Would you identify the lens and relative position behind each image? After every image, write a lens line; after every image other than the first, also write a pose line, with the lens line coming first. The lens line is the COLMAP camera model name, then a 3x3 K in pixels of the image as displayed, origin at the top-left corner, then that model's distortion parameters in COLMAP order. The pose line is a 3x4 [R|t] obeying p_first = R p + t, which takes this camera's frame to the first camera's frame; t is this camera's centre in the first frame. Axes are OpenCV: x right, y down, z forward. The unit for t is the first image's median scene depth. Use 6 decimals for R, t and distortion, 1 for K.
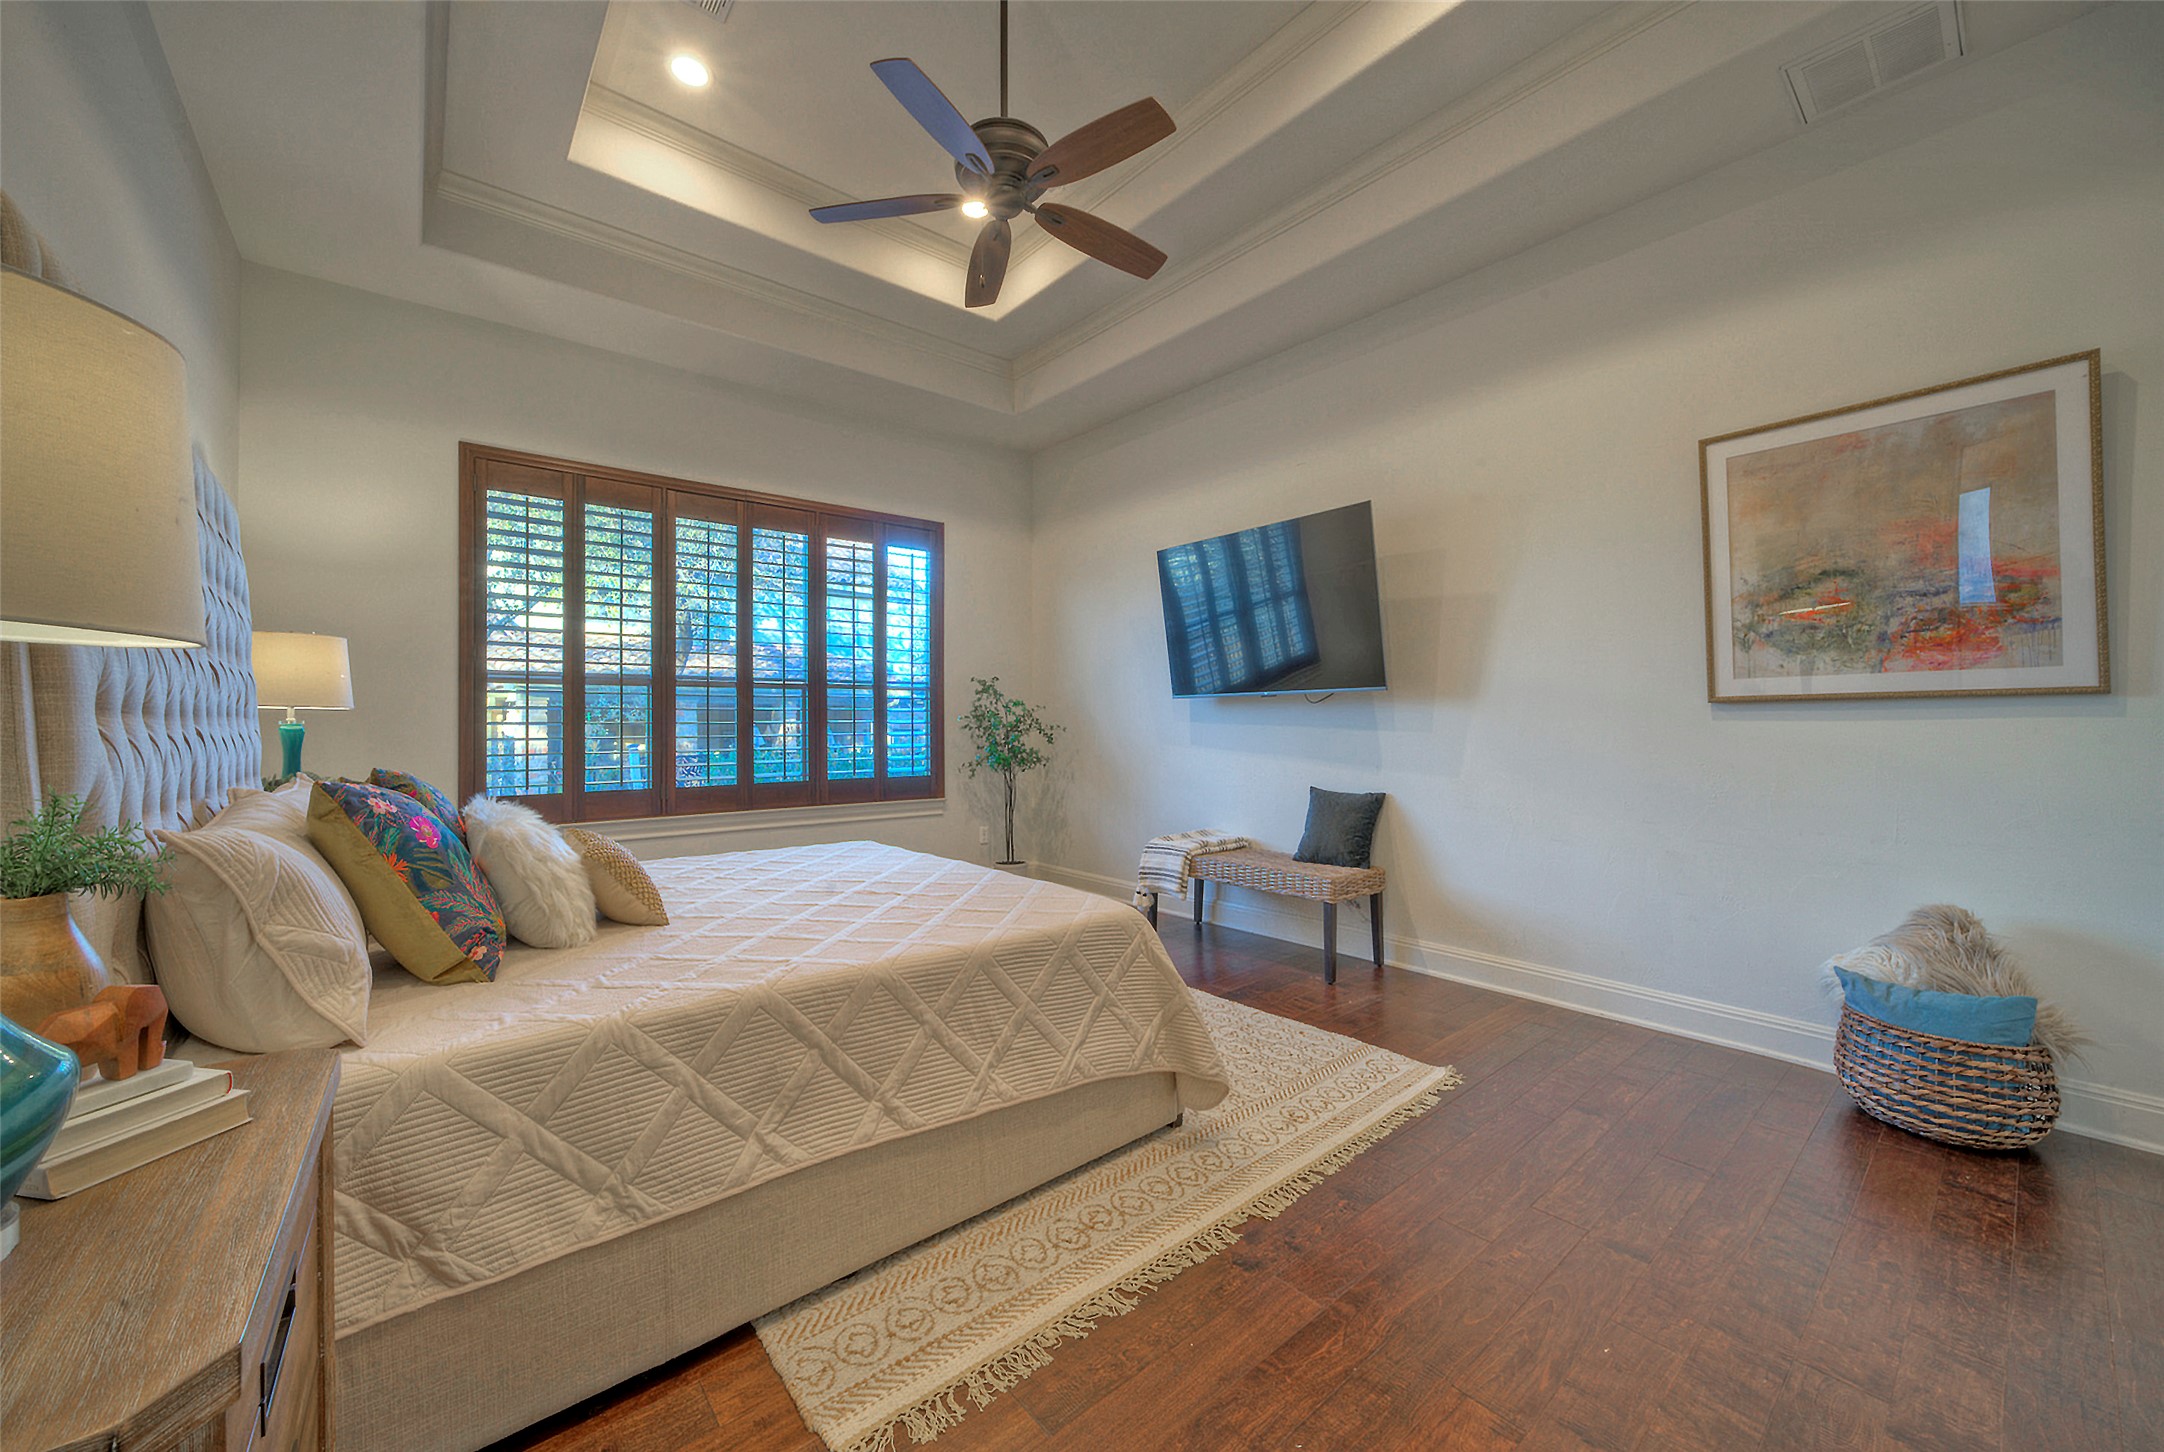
lens RADIAL K [[836.4, 0, 1062.6], [0, 836.4, 716.3], [0, 0, 1]] dist [-0.004322, 0.000647]
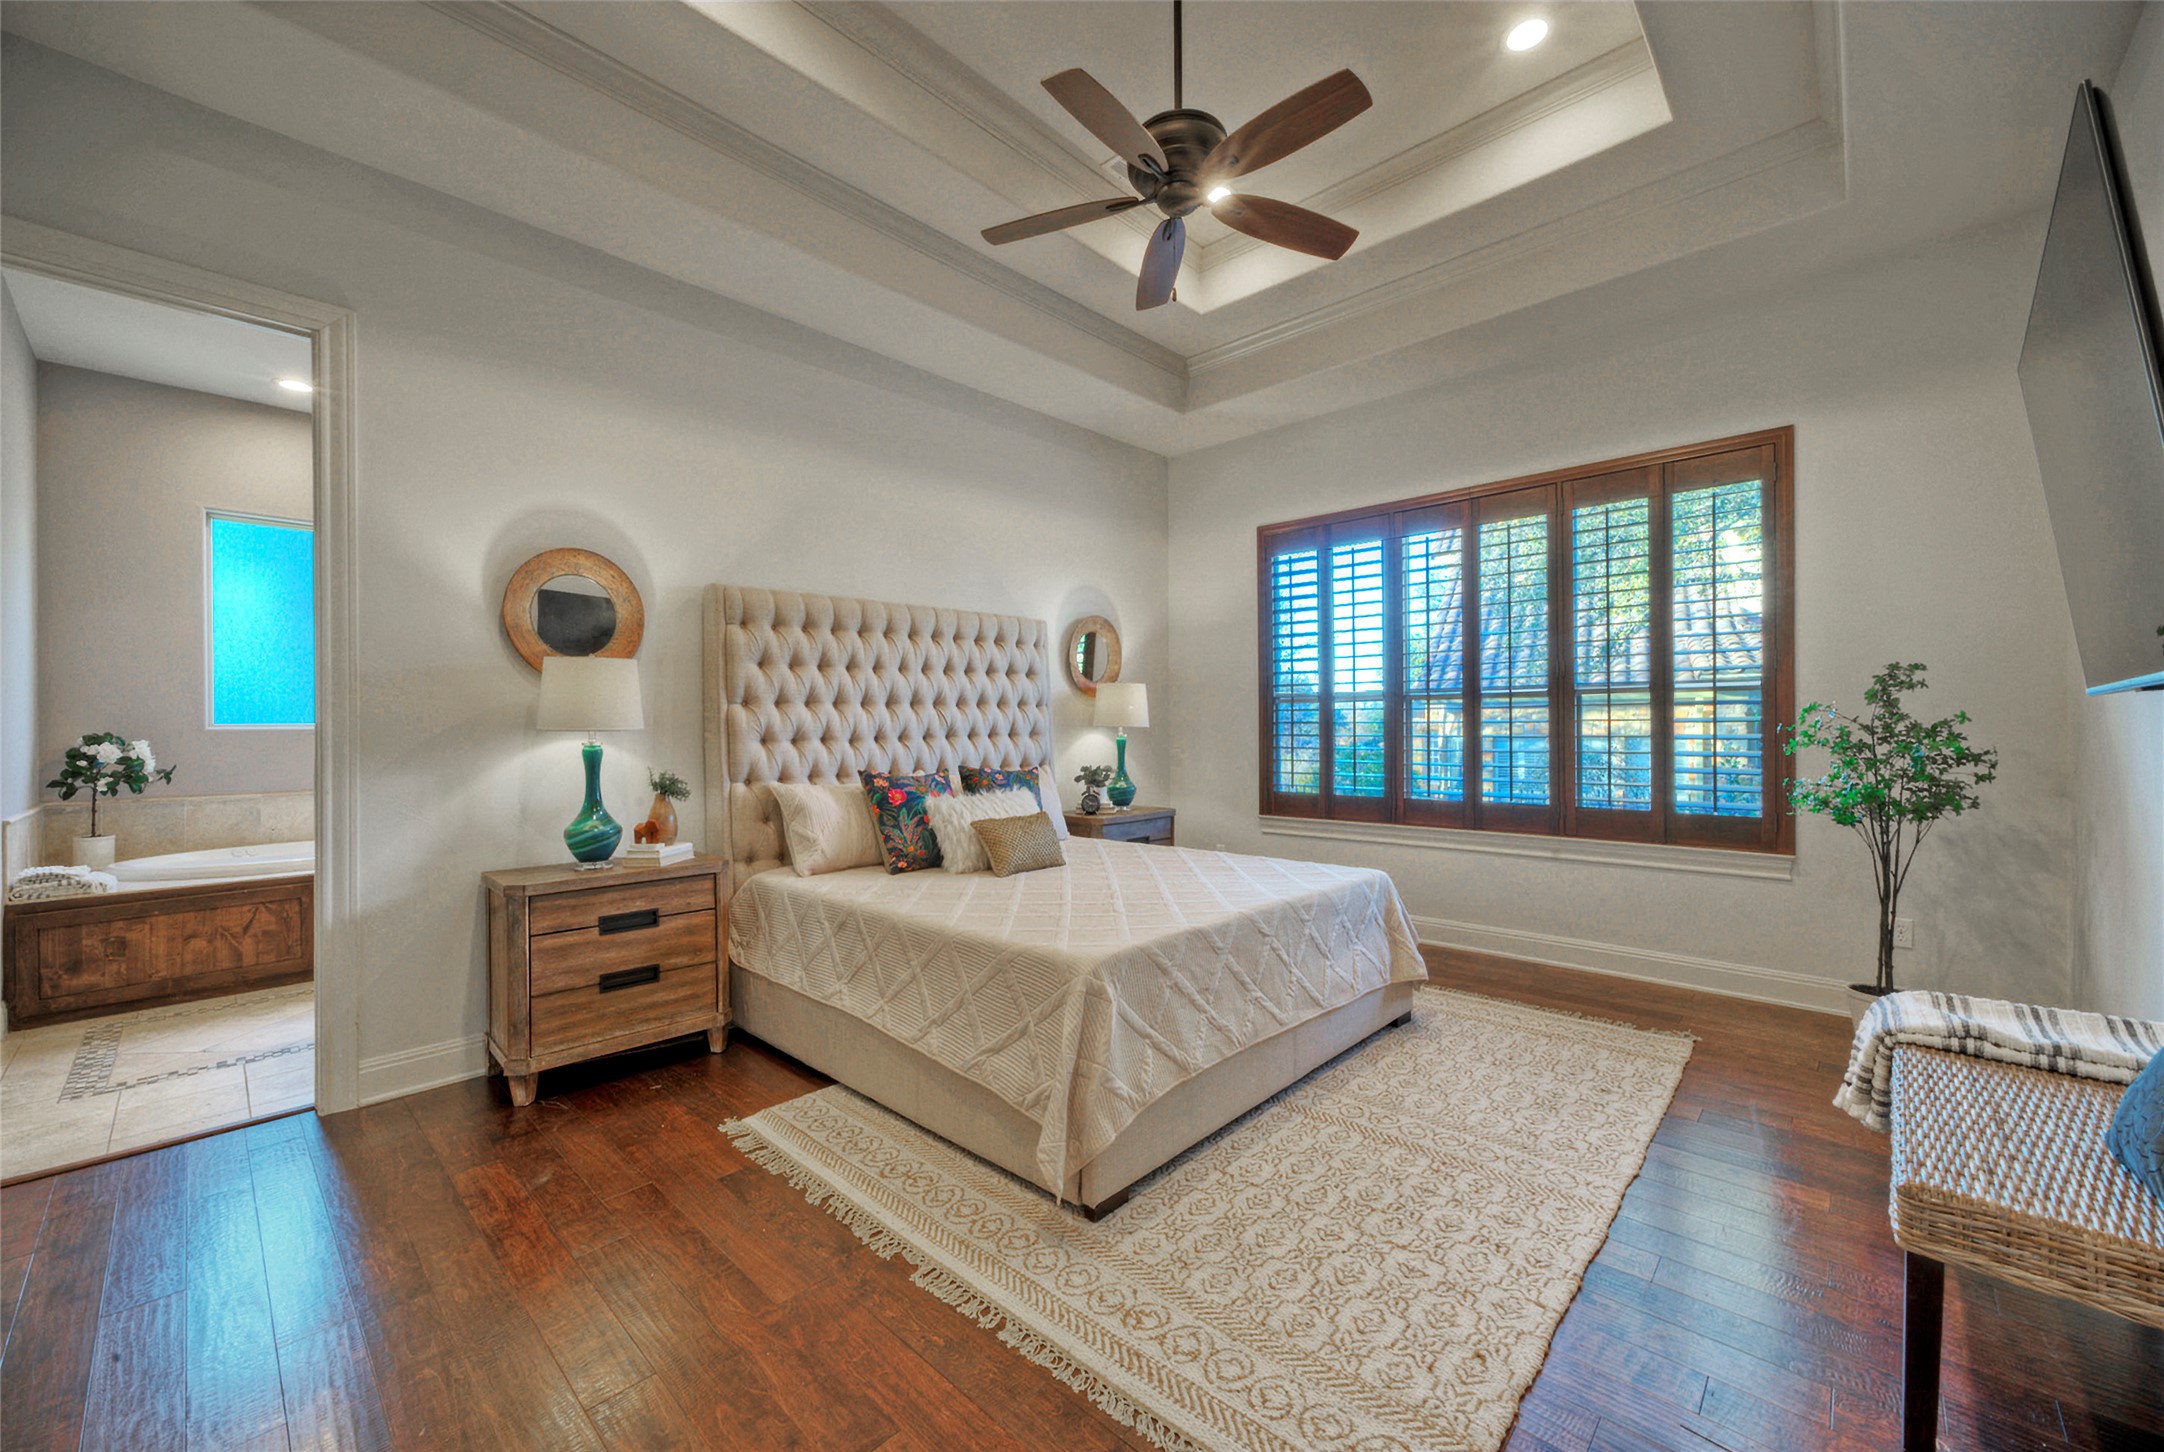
lens RADIAL K [[836.4, 0, 1063.8], [0, 836.4, 737.4], [0, 0, 1]] dist [-0.004322, 0.000647]
pose [[0.107016, 0.016268, -0.994124, 0.681728], [0.014846, 0.999729, 0.017958, -0.019680], [0.994146, -0.016681, 0.106746, 0.609102]]
